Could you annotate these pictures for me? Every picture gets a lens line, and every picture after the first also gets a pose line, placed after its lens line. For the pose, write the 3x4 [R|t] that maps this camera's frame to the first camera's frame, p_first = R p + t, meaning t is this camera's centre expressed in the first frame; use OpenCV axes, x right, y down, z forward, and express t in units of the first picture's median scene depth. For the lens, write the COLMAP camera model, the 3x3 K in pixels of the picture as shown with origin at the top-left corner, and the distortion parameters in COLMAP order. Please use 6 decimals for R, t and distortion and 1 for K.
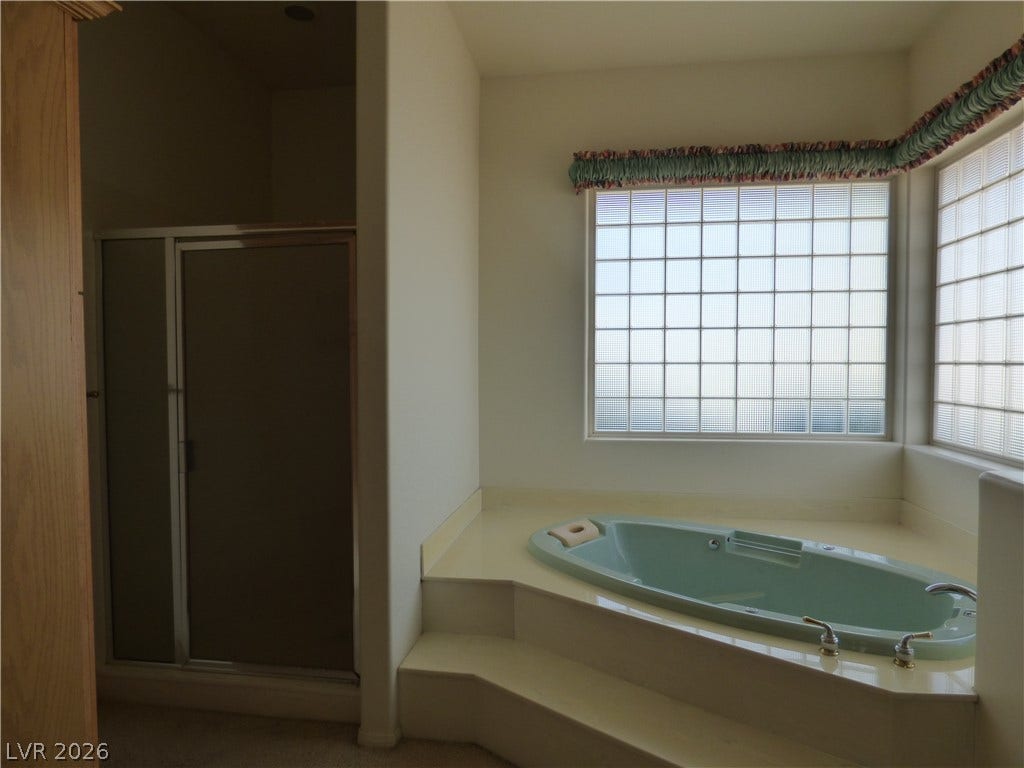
lens RADIAL K [[635.2, 0, 512.0], [0, 635.2, 384.0], [0, 0, 1]] dist [-0.002044, -0.000814]
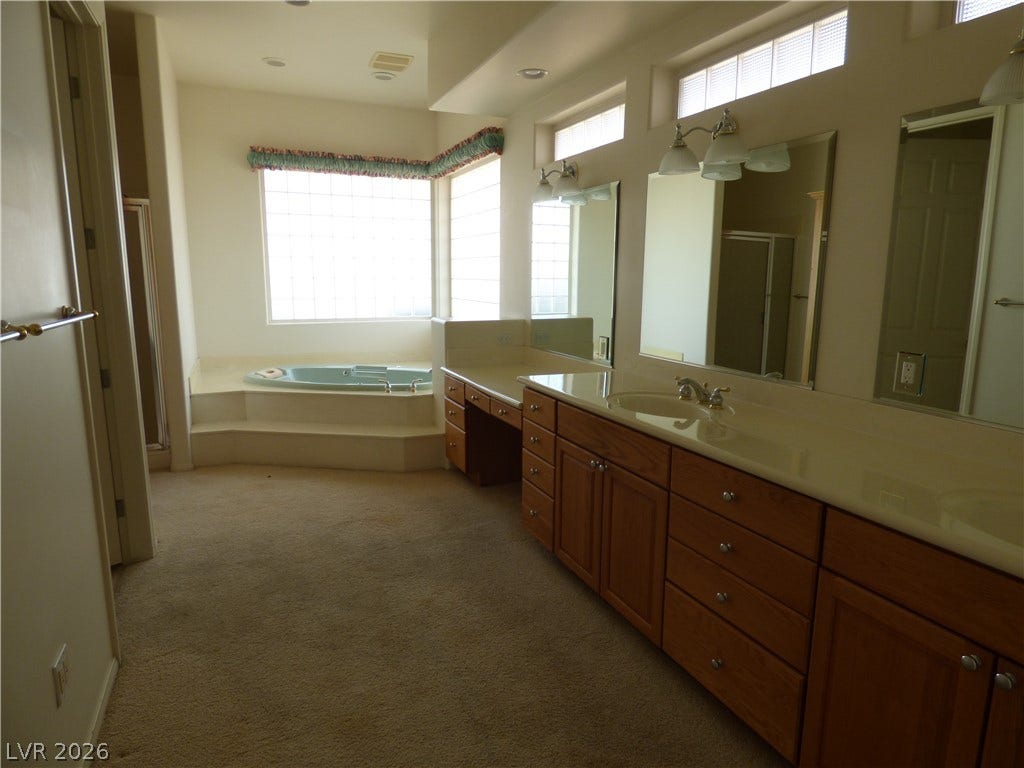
lens RADIAL K [[635.2, 0, 512.0], [0, 635.2, 384.0], [0, 0, 1]] dist [-0.002044, -0.000814]
pose [[0.852462, -0.081513, 0.516395, -0.224462], [0.009698, 0.990065, 0.140273, 0.016578], [-0.522699, -0.114569, 0.844784, -0.807386]]
